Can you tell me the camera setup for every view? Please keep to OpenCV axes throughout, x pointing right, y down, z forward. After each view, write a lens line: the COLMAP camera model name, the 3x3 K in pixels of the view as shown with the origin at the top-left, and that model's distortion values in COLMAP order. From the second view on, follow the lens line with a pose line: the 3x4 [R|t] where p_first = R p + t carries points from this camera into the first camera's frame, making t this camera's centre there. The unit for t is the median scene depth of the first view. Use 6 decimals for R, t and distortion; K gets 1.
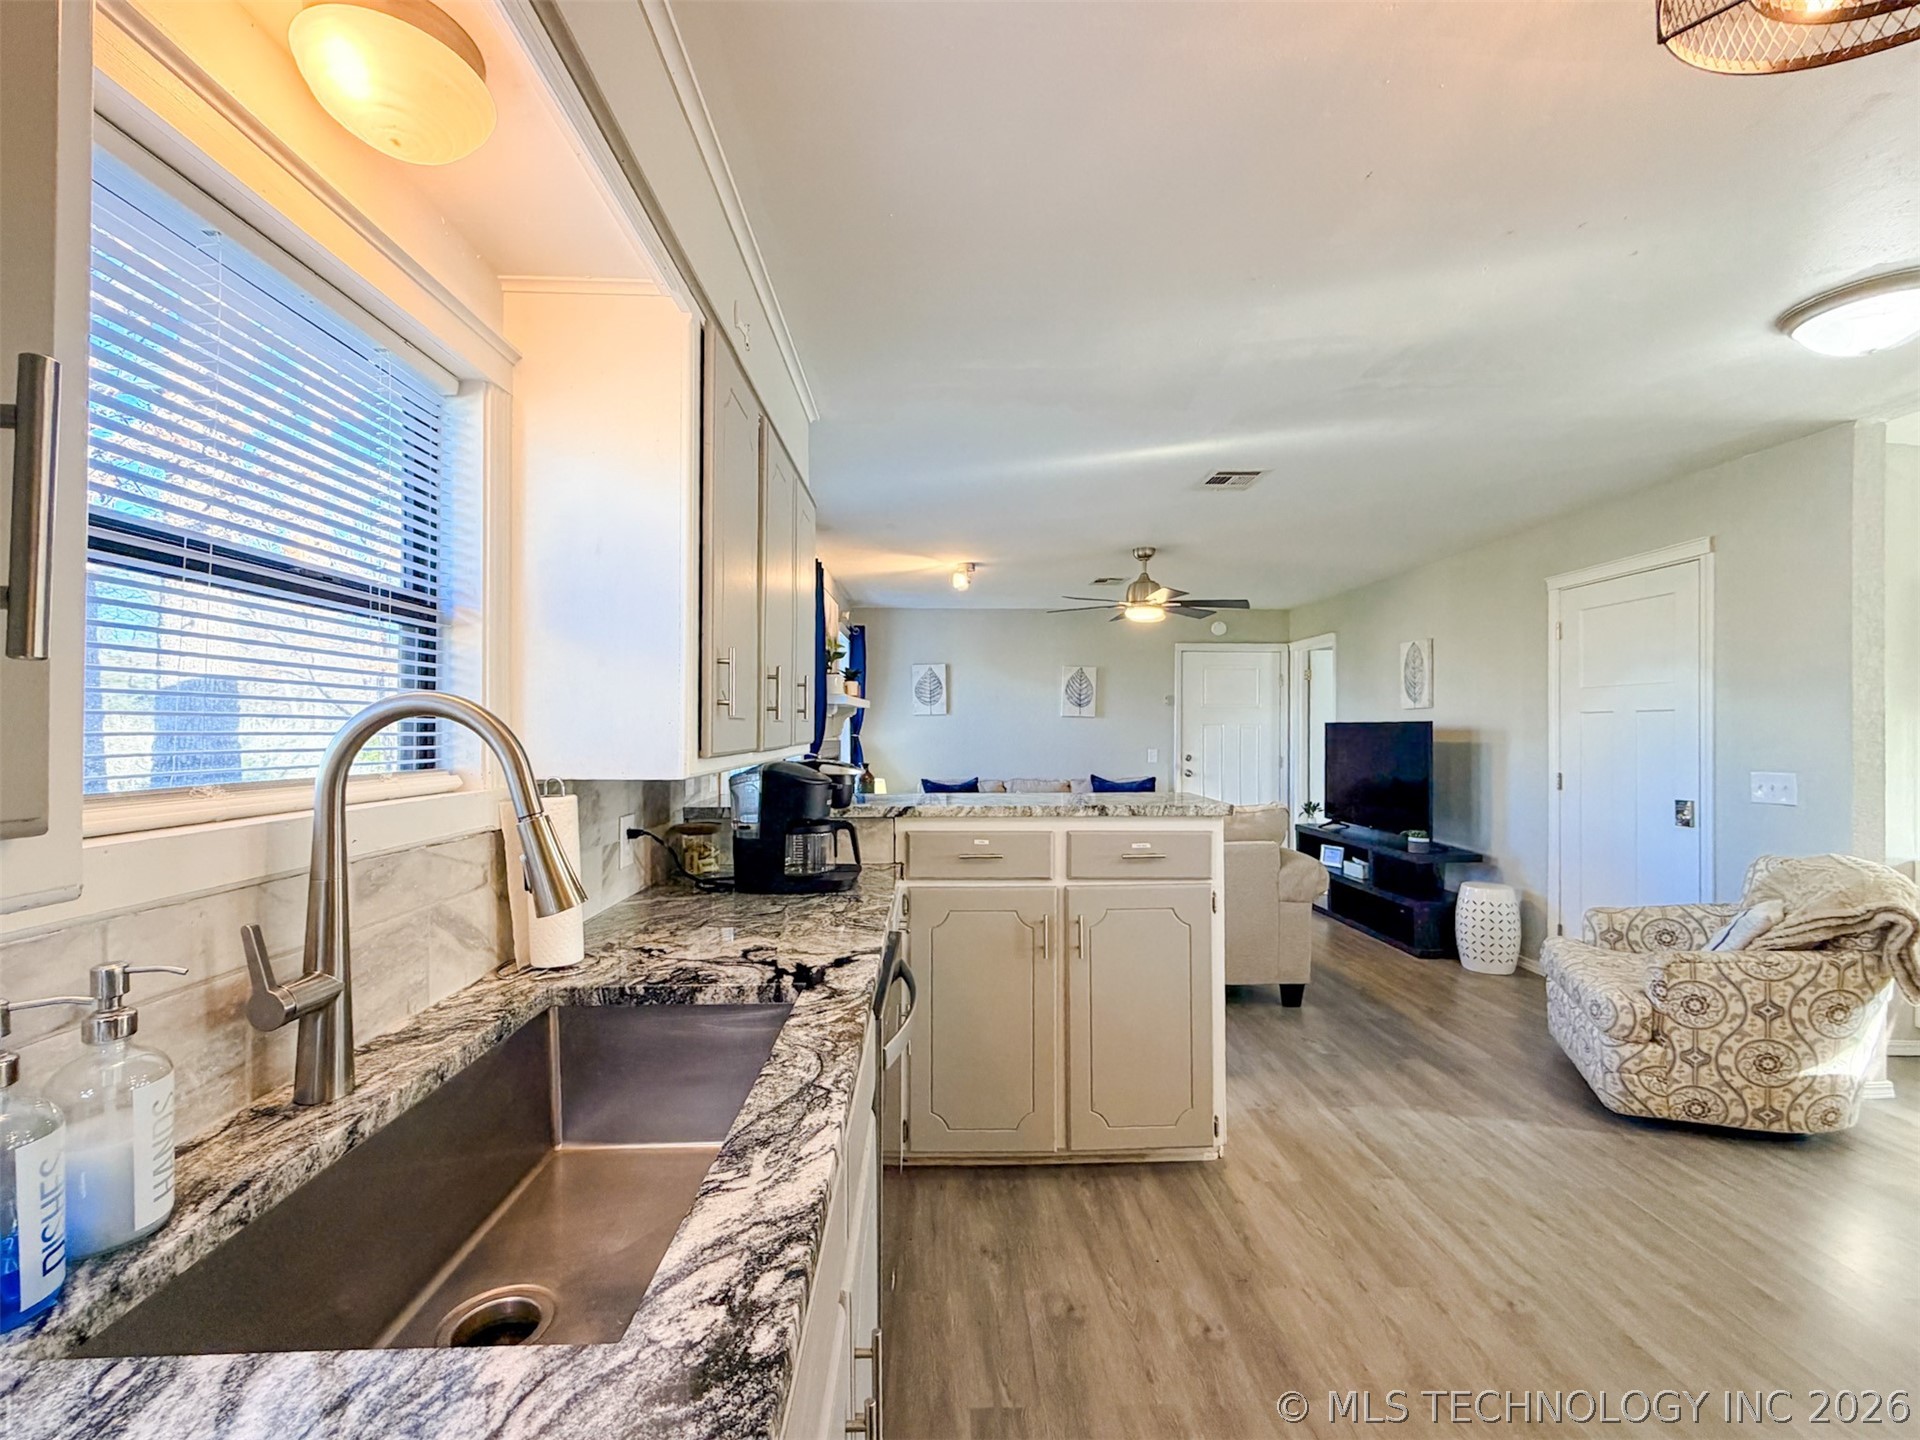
lens RADIAL K [[805.8, 0, 941.0], [0, 805.8, 735.3], [0, 0, 1]] dist [0.006727, -0.002467]
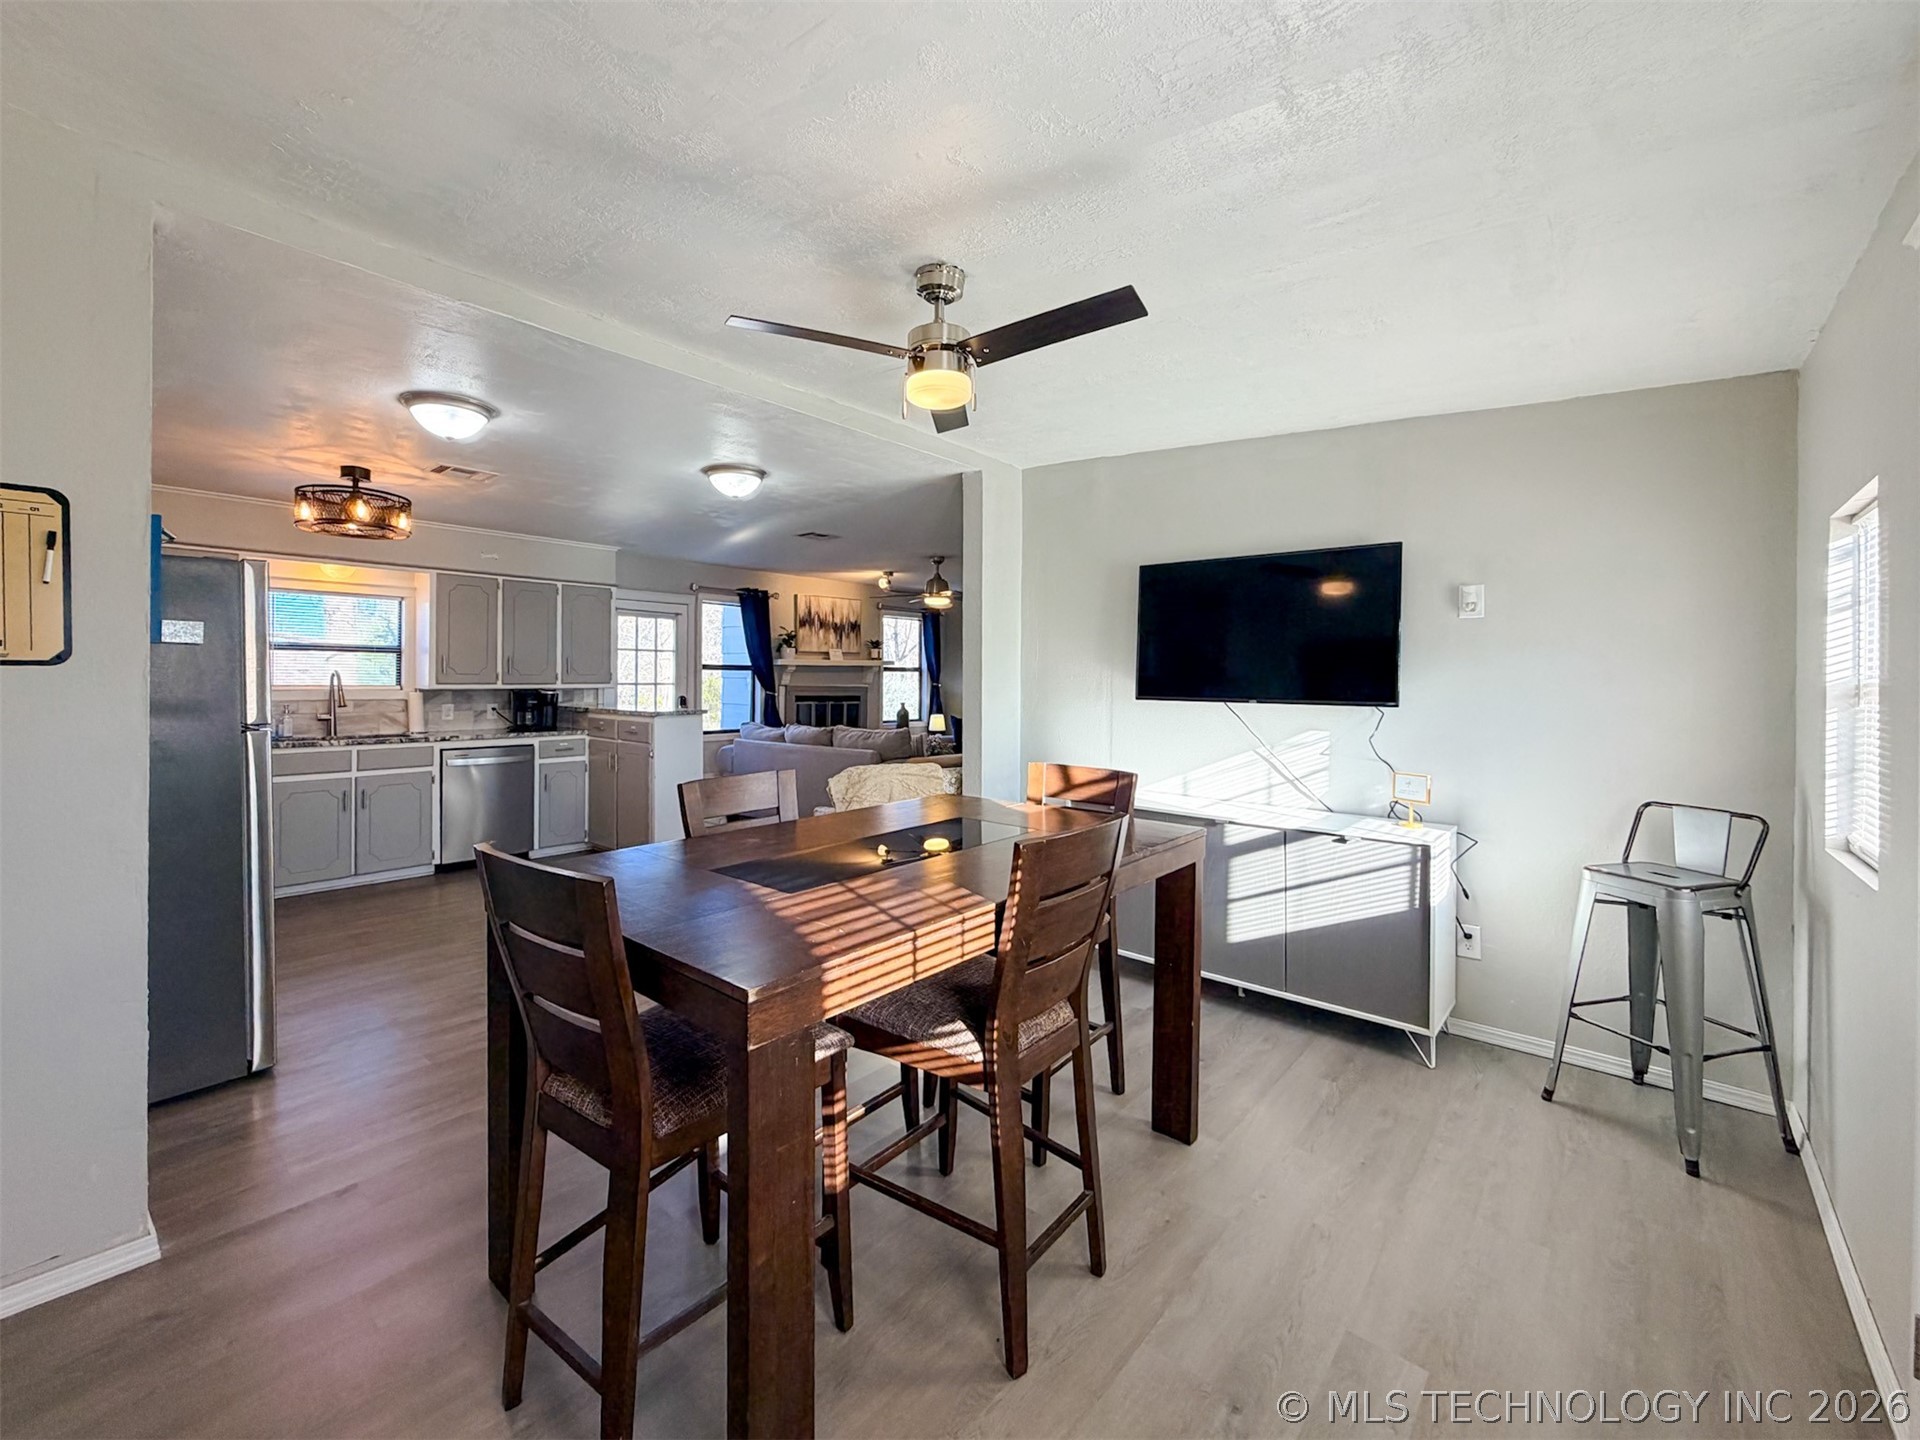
lens RADIAL K [[805.8, 0, 926.0], [0, 805.8, 687.1], [0, 0, 1]] dist [0.006727, -0.002467]
pose [[0.726550, 0.012591, -0.686998, 2.470086], [-0.012955, 0.999905, 0.004626, -0.004384], [0.686992, 0.005539, 0.726644, -0.137352]]
